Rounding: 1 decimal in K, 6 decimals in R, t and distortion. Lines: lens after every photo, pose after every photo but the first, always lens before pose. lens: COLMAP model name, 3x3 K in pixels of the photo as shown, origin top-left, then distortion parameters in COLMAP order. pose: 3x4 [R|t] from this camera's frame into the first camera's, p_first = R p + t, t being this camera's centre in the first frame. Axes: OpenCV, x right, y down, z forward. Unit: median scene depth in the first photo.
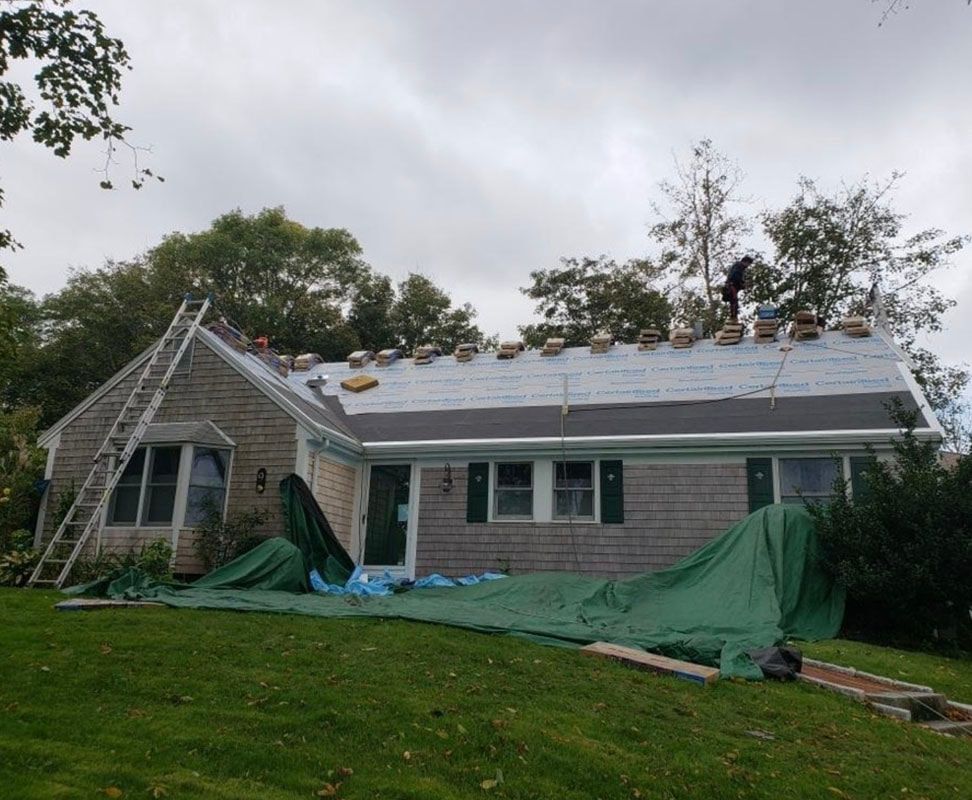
lens RADIAL K [[809.2, 0, 509.7], [0, 809.2, 402.1], [0, 0, 1]] dist [0.091850, -0.142747]
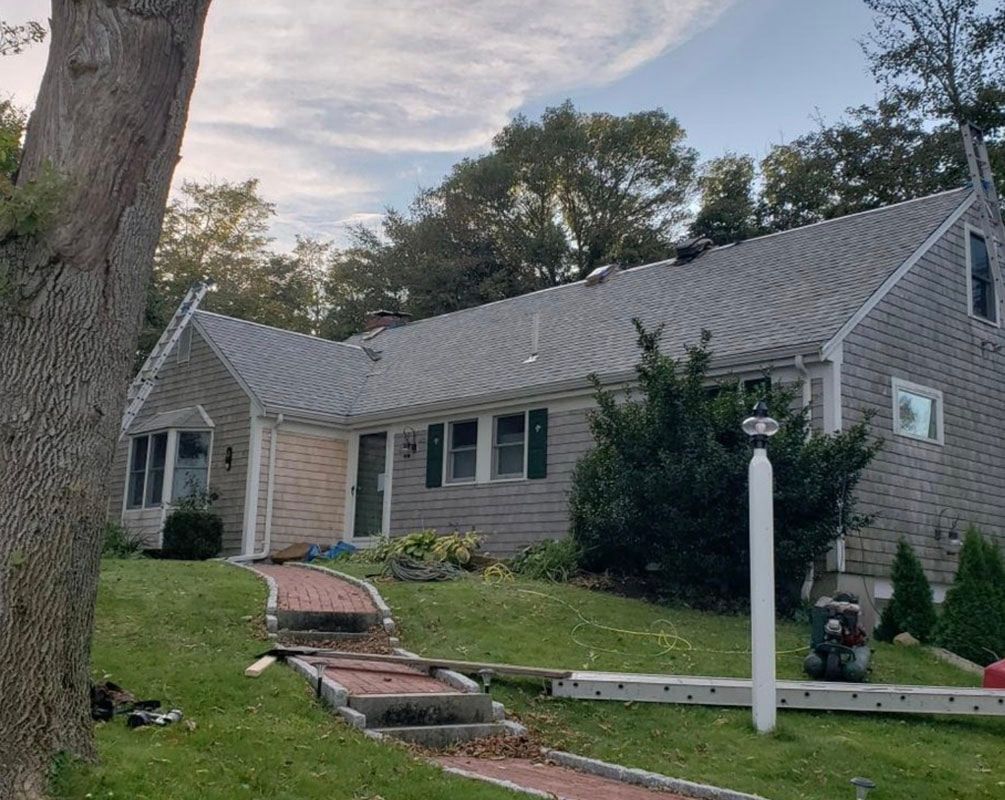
lens RADIAL K [[1178.5, 0, 502.5], [0, 1178.5, 400.0], [0, 0, 1]] dist [0.076037, -0.035578]
pose [[0.876898, -0.091973, -0.471795, 0.375838], [0.118034, 0.992673, 0.025869, 0.012618], [0.465959, -0.078372, 0.881329, -0.083003]]
